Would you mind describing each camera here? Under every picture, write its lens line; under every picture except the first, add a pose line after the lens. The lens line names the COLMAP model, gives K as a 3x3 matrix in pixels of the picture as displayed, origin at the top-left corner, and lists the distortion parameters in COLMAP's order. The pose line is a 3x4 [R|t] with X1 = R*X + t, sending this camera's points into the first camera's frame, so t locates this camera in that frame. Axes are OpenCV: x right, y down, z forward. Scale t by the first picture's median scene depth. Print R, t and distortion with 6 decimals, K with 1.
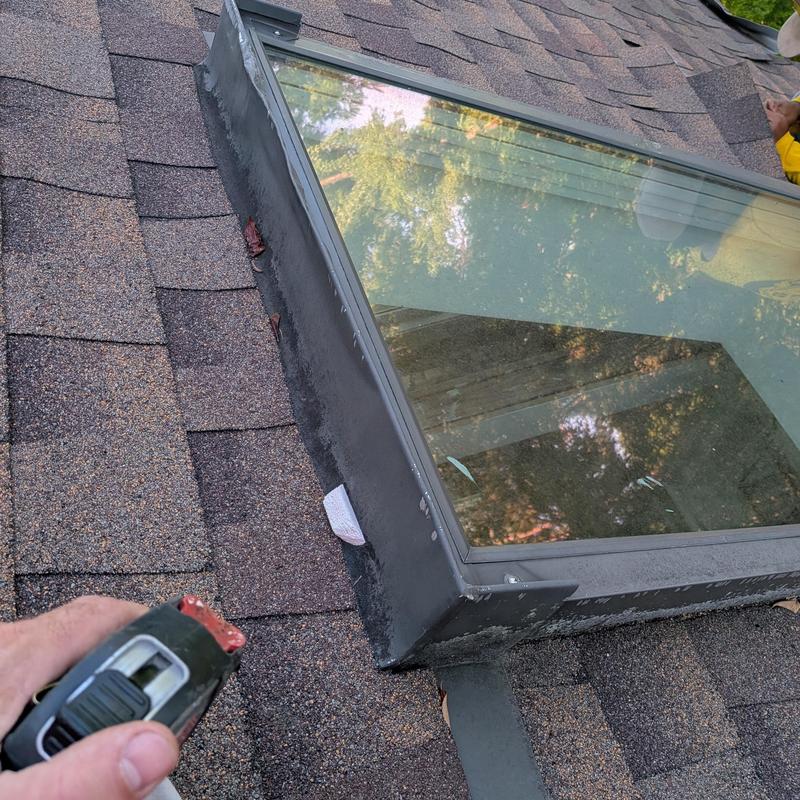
lens RADIAL K [[833.8, 0, 402.0], [0, 833.8, 383.6], [0, 0, 1]] dist [0.081792, -0.187820]
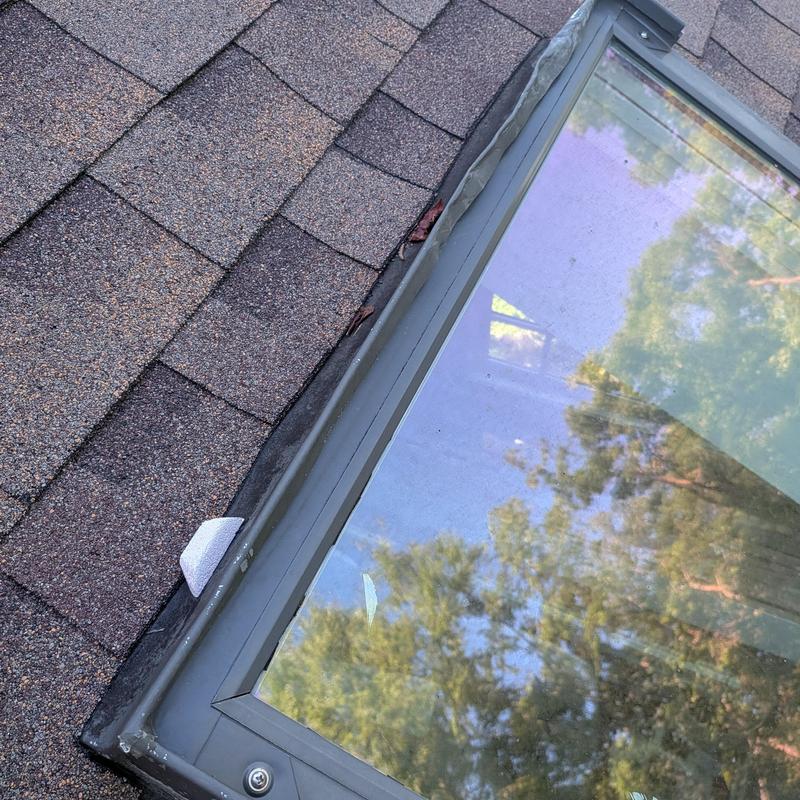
lens RADIAL K [[833.8, 0, 402.0], [0, 833.8, 383.6], [0, 0, 1]] dist [0.081792, -0.187820]
pose [[0.741693, 0.510169, -0.435453, 0.275150], [-0.524778, 0.845698, 0.096966, -0.120756], [0.417731, 0.156597, 0.894974, 0.312912]]
